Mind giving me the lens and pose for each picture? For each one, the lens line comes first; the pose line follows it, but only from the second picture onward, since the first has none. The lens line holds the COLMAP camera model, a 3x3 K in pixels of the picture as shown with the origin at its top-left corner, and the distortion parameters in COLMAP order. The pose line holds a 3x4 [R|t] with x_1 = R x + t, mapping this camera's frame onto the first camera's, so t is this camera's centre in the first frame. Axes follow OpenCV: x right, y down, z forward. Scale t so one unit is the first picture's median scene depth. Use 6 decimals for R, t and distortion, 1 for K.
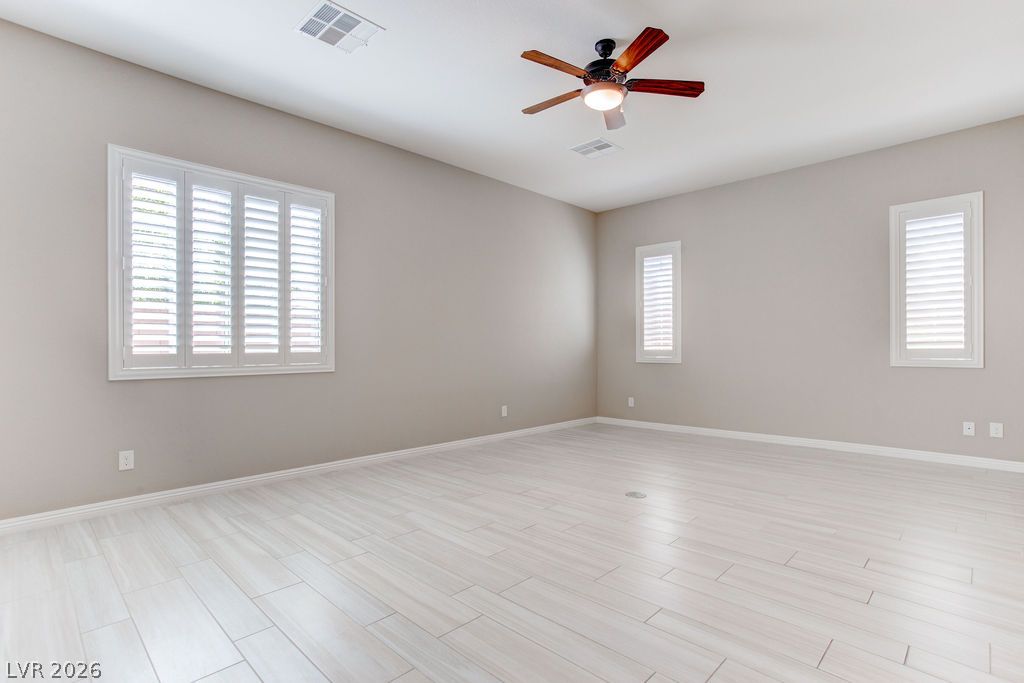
lens RADIAL K [[495.6, 0, 526.5], [0, 495.6, 346.2], [0, 0, 1]] dist [-0.031944, 0.005949]
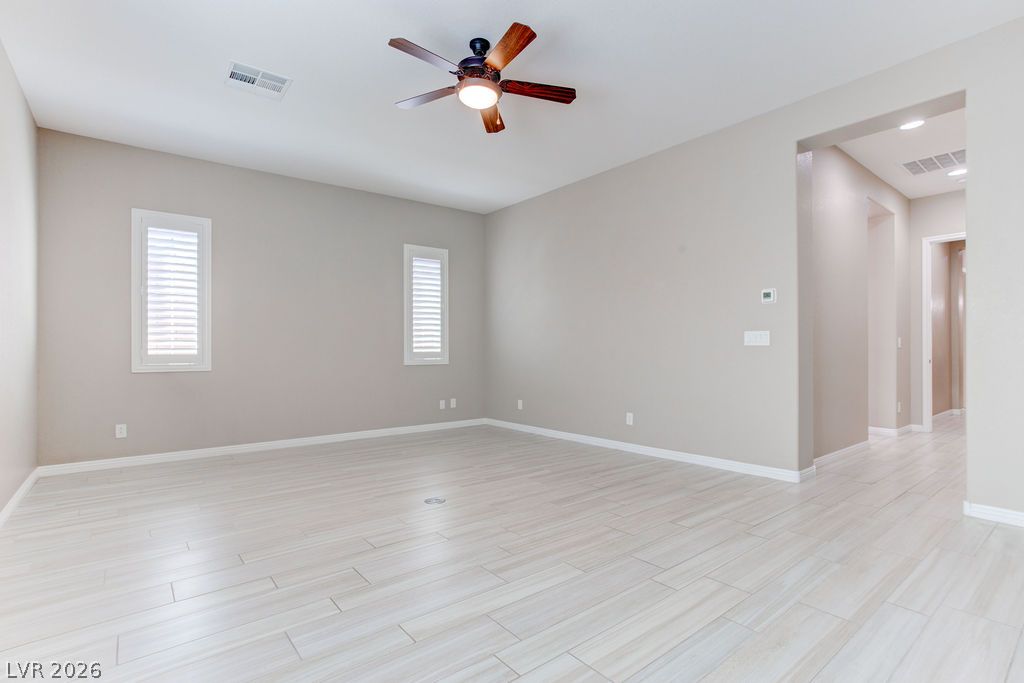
lens RADIAL K [[495.6, 0, 507.3], [0, 495.6, 345.3], [0, 0, 1]] dist [-0.031944, 0.005949]
pose [[0.147529, 0.013129, 0.988971, -0.692454], [0.001906, 0.999906, -0.013558, 0.008323], [-0.989056, 0.003886, 0.147491, 0.681688]]
